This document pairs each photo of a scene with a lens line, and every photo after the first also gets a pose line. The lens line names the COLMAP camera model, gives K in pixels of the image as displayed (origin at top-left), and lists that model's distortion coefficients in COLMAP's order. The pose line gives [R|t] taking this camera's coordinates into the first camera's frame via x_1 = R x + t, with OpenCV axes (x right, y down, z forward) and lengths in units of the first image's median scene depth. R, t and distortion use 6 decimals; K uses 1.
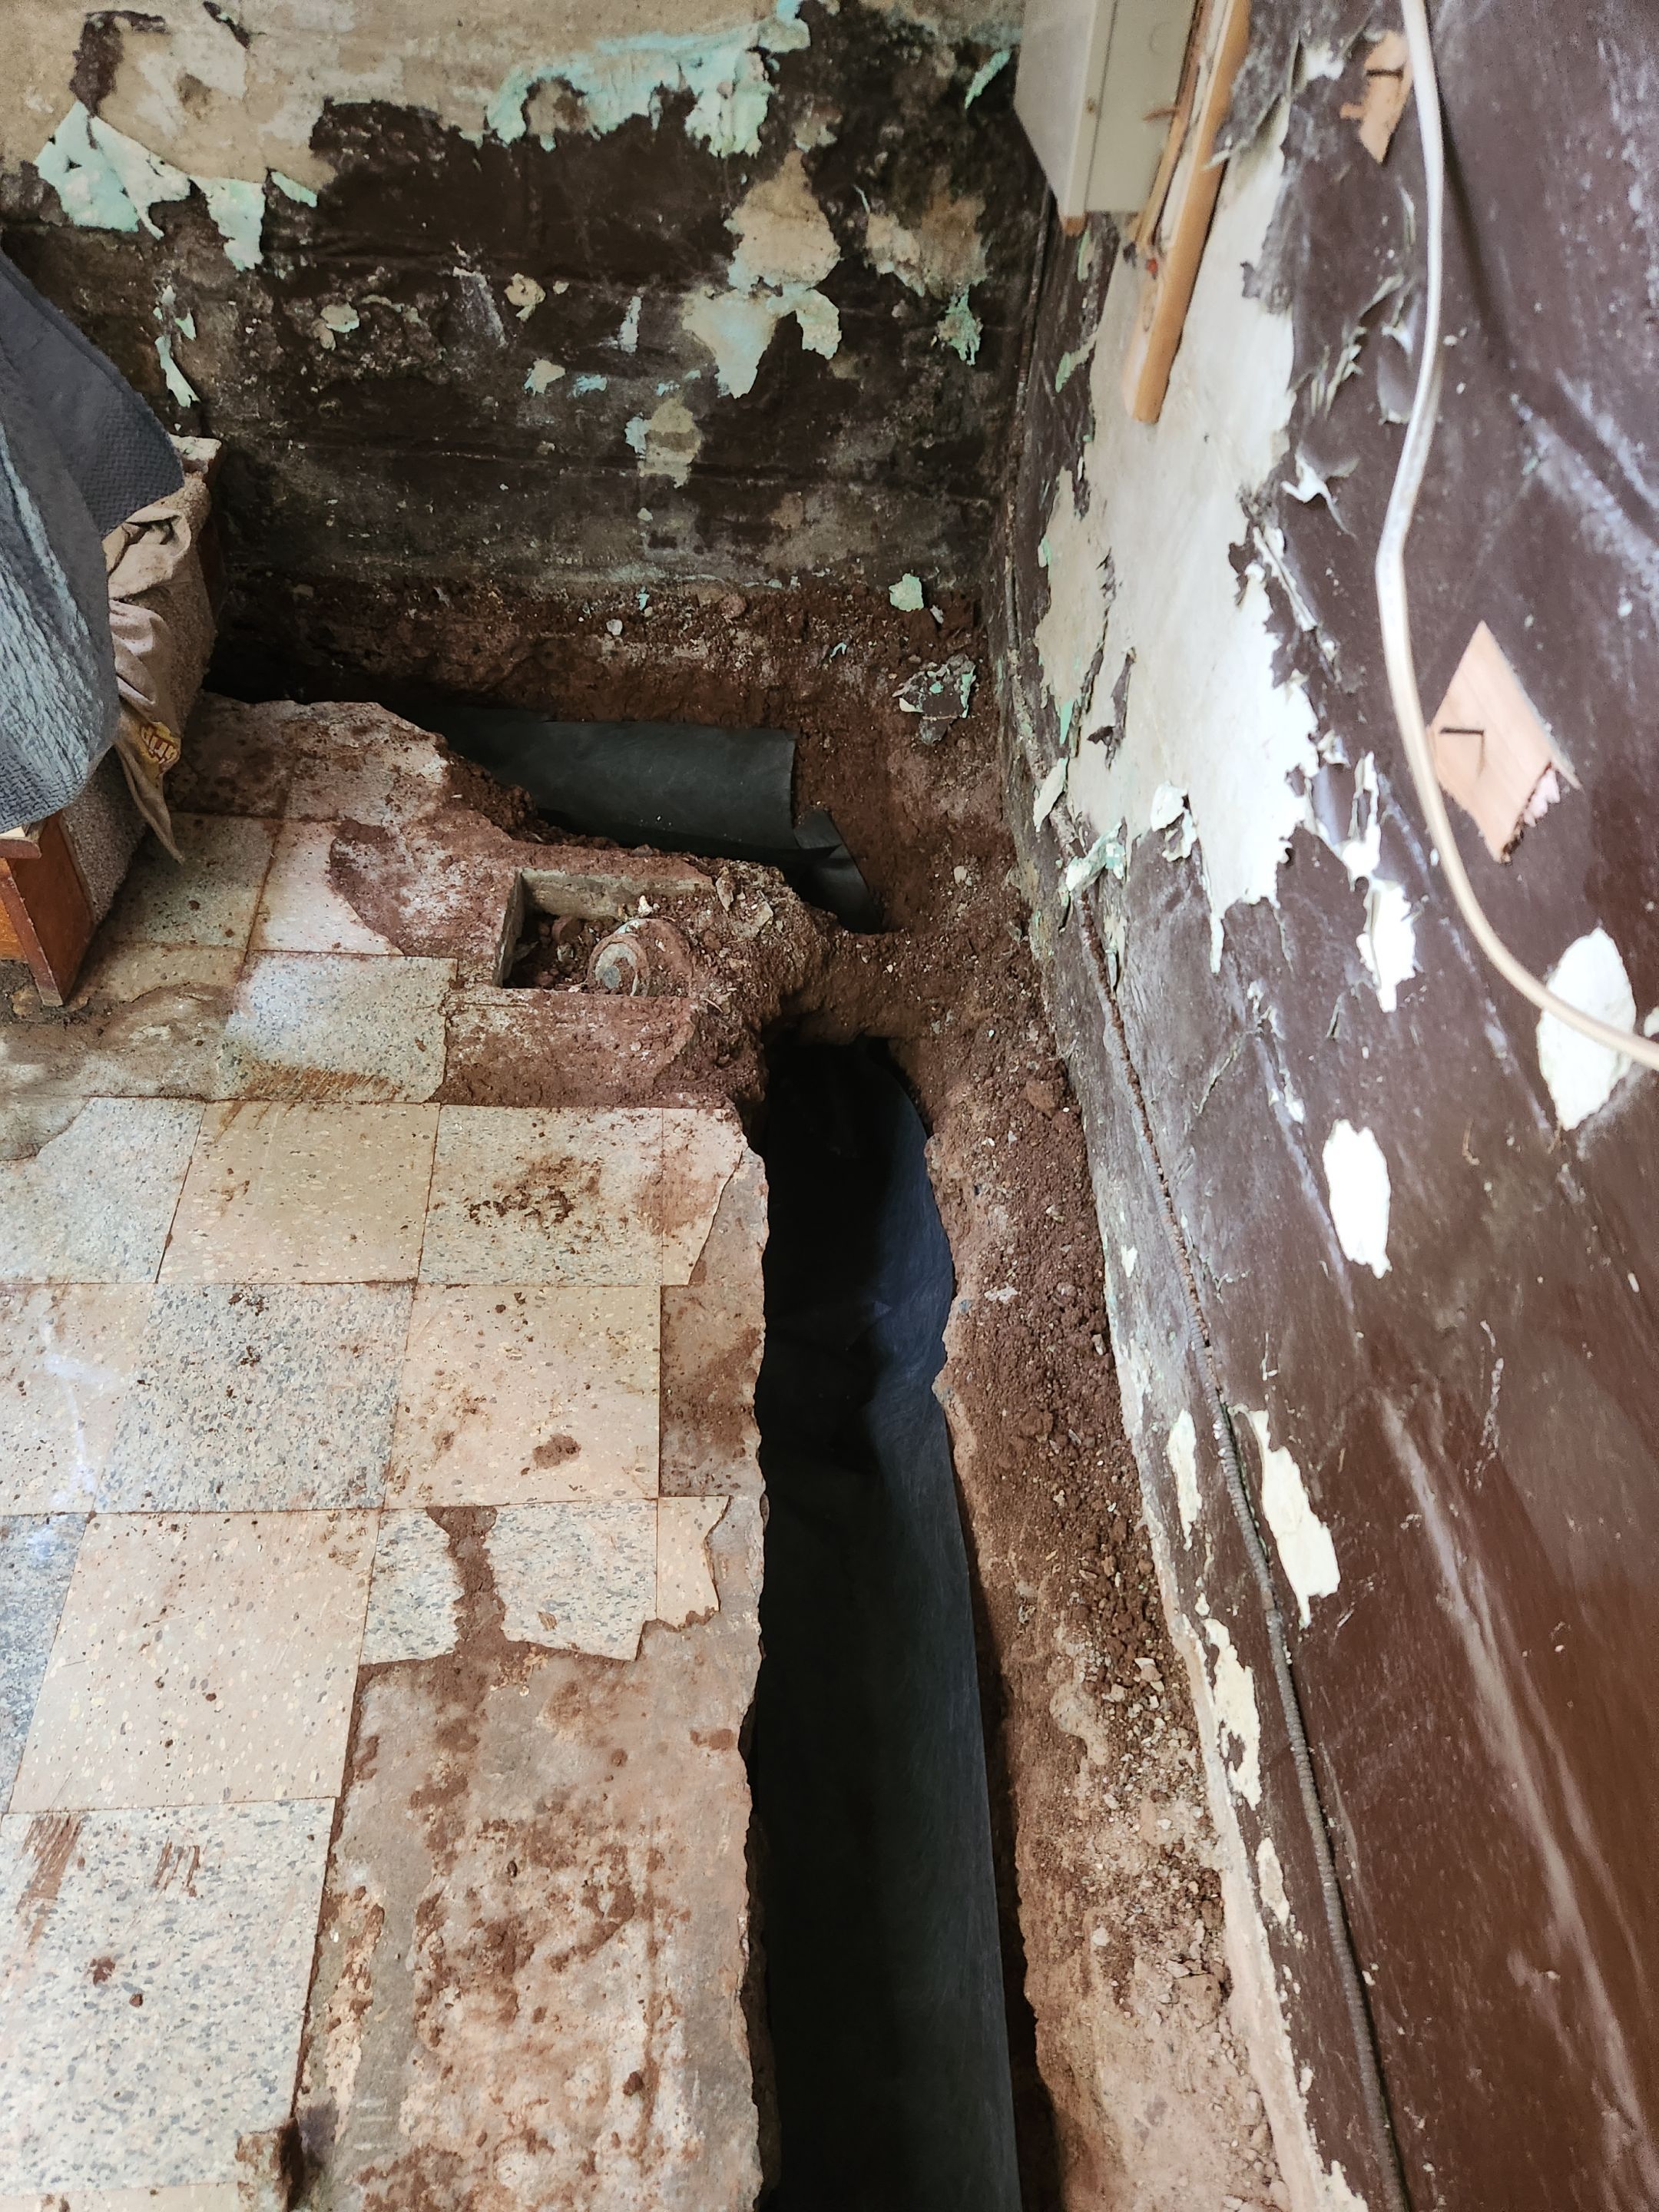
lens RADIAL K [[1528.5, 0, 842.3], [0, 1528.5, 1149.3], [0, 0, 1]] dist [0.035935, -0.032121]
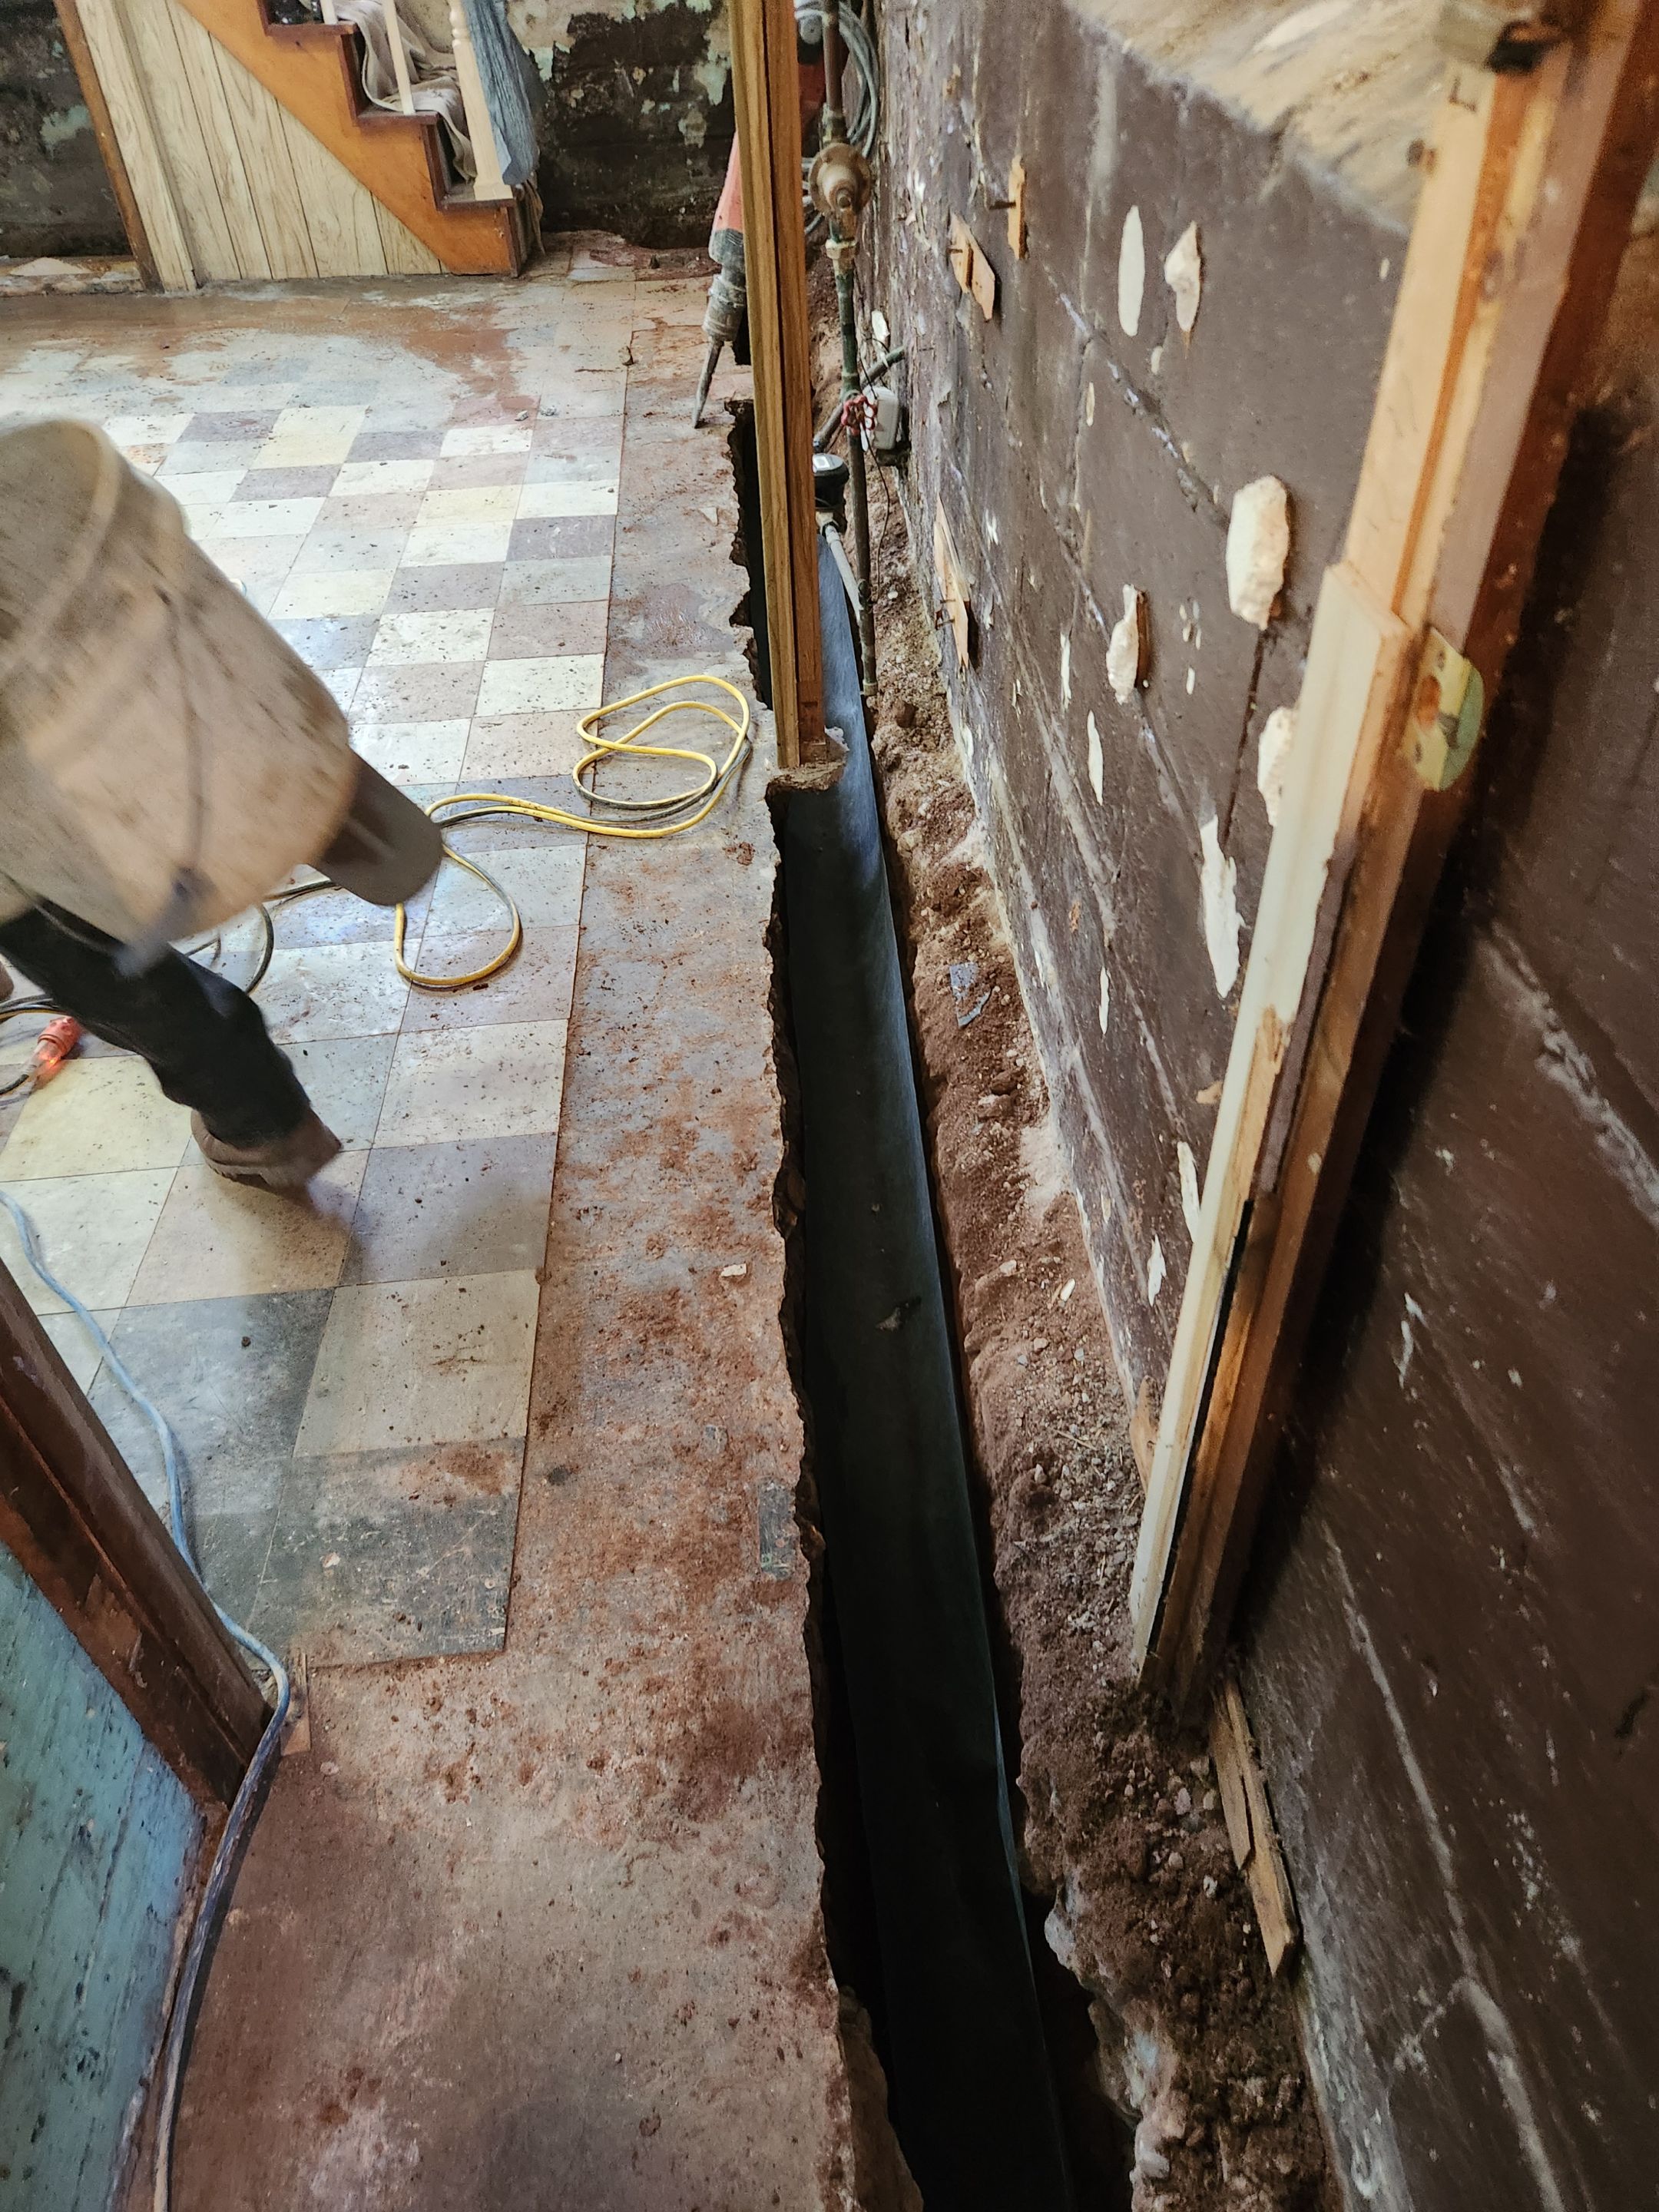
lens RADIAL K [[1528.5, 0, 833.3], [0, 1528.5, 1111.9], [0, 0, 1]] dist [0.035935, -0.032121]
pose [[0.988781, -0.112061, -0.098762, 0.221626], [0.098809, 0.986558, -0.130154, 1.774584], [0.112020, 0.118935, 0.986563, -1.581002]]
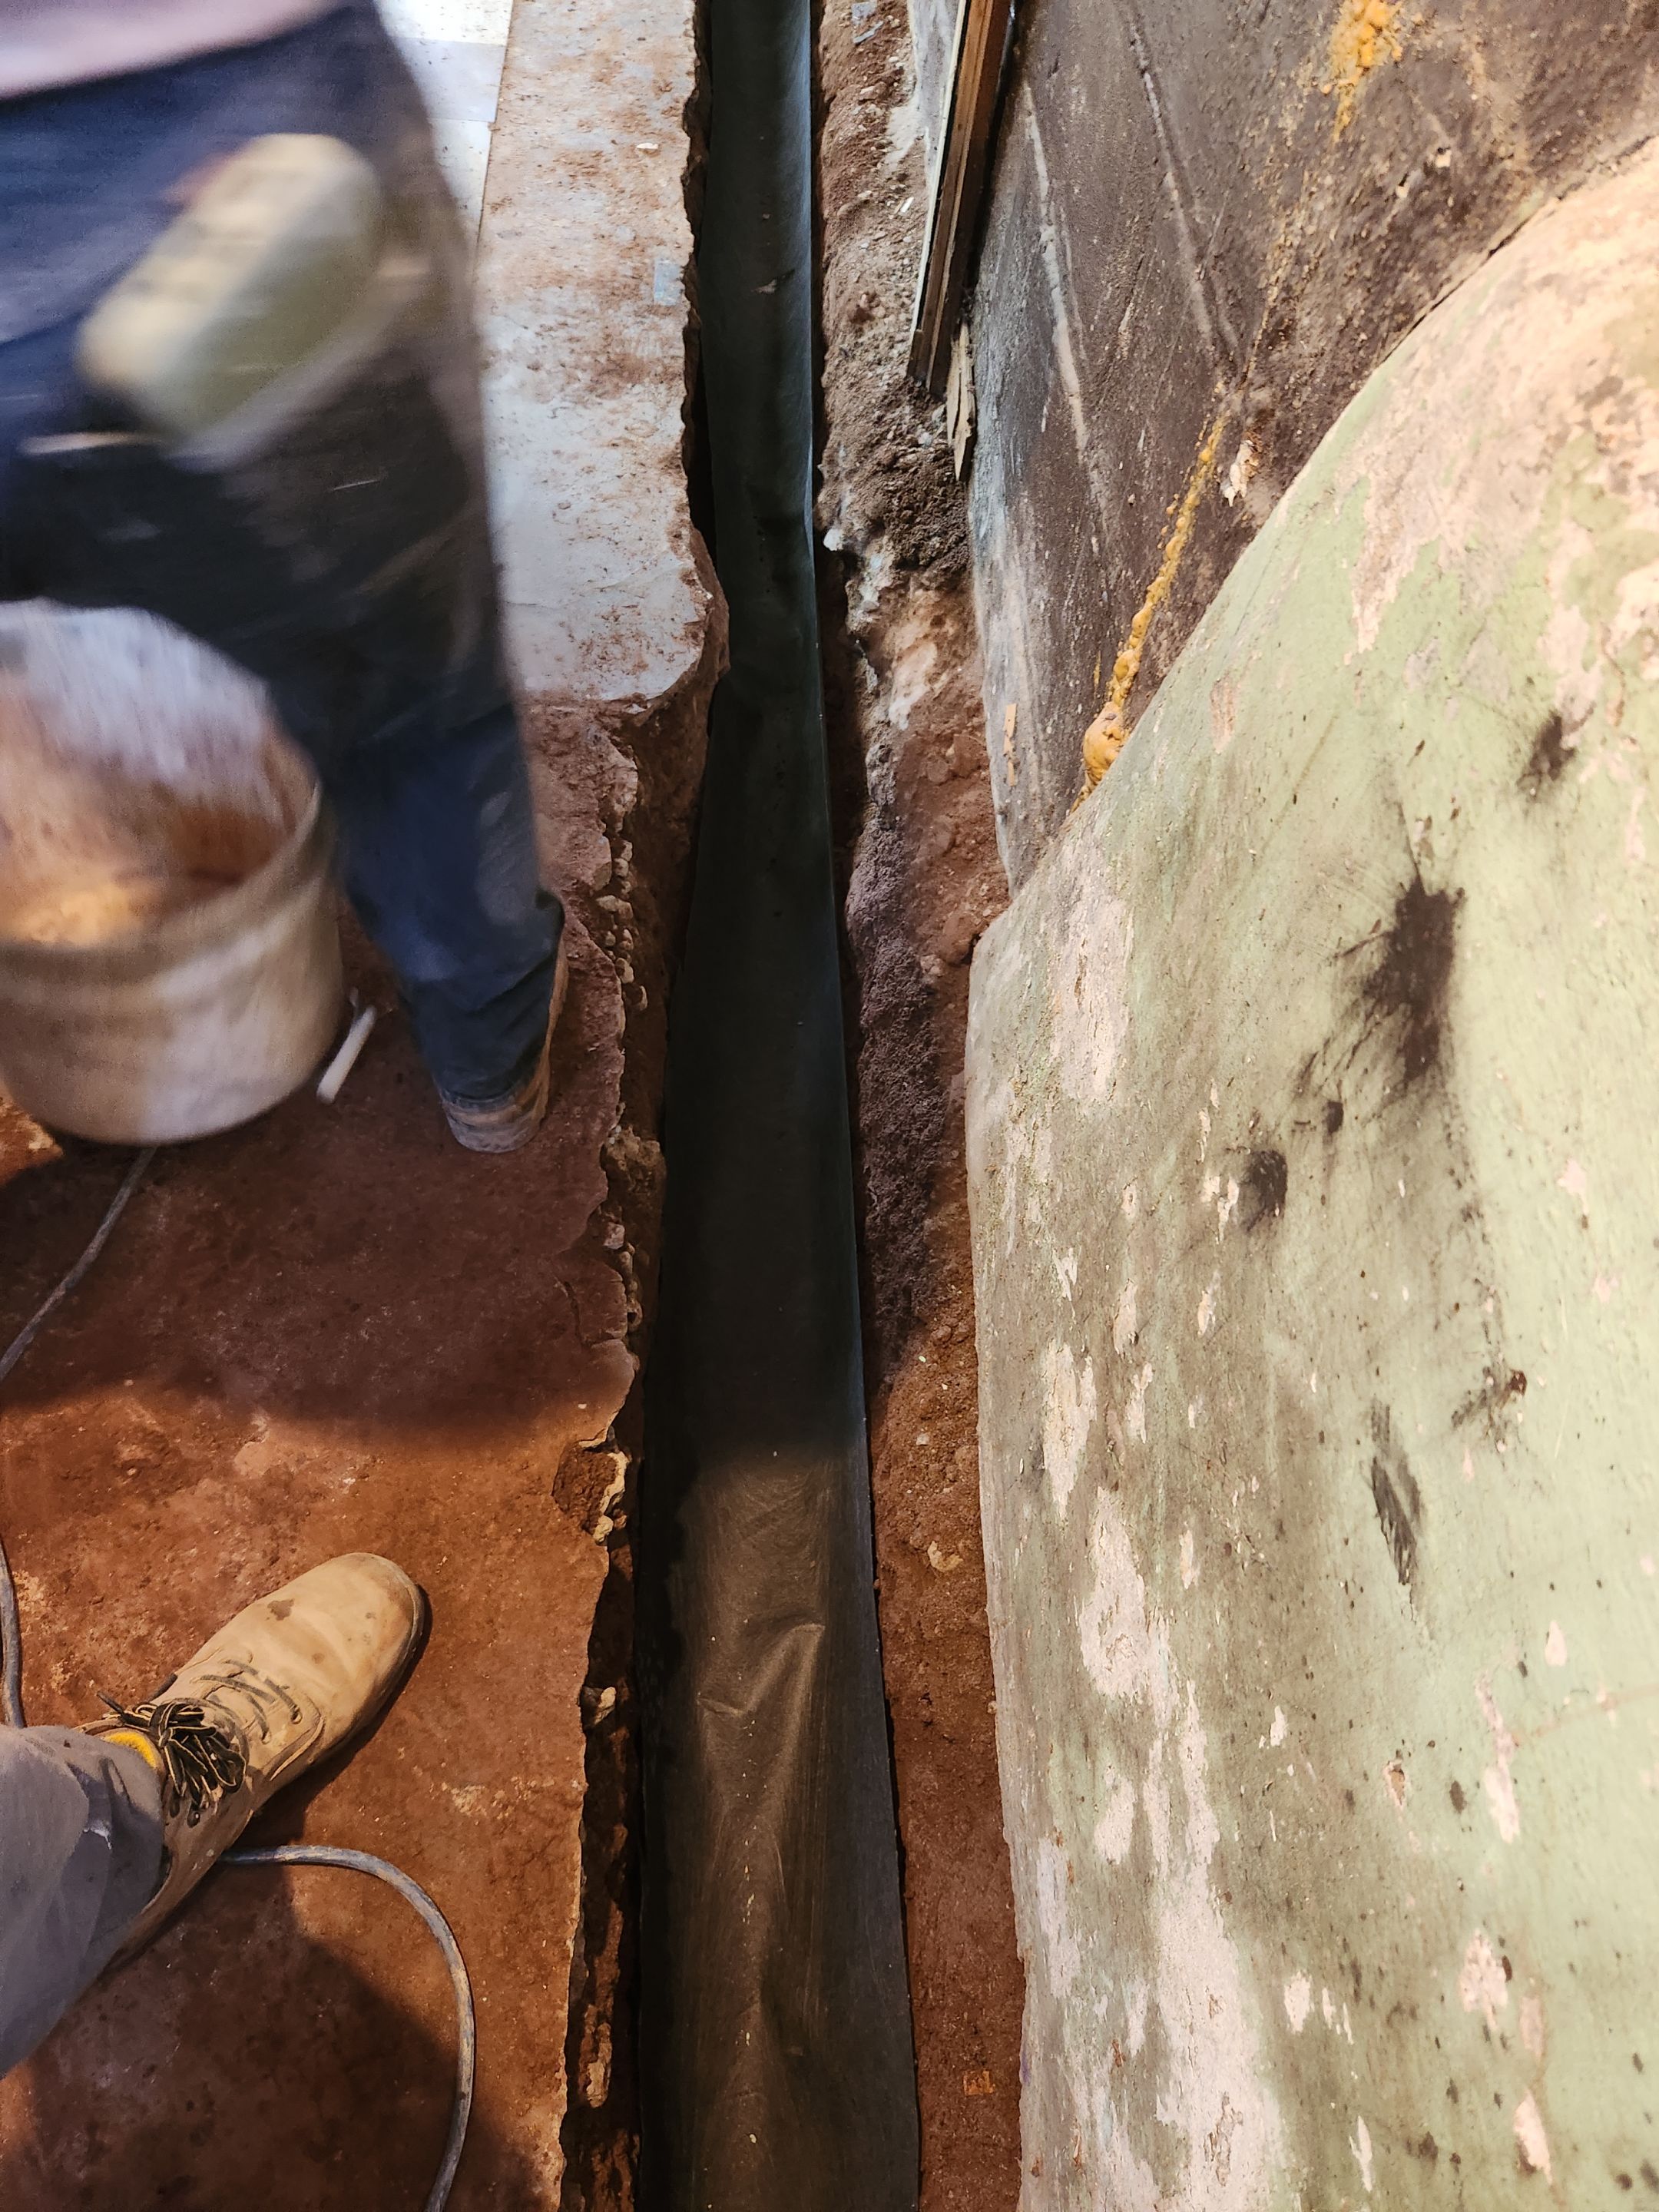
lens RADIAL K [[1528.5, 0, 845.6], [0, 1528.5, 1095.4], [0, 0, 1]] dist [0.035935, -0.032121]
pose [[0.999483, 0.019074, -0.025883, 0.328311], [-0.014072, 0.983330, 0.181284, 3.261560], [0.028909, -0.180826, 0.983090, -2.743644]]
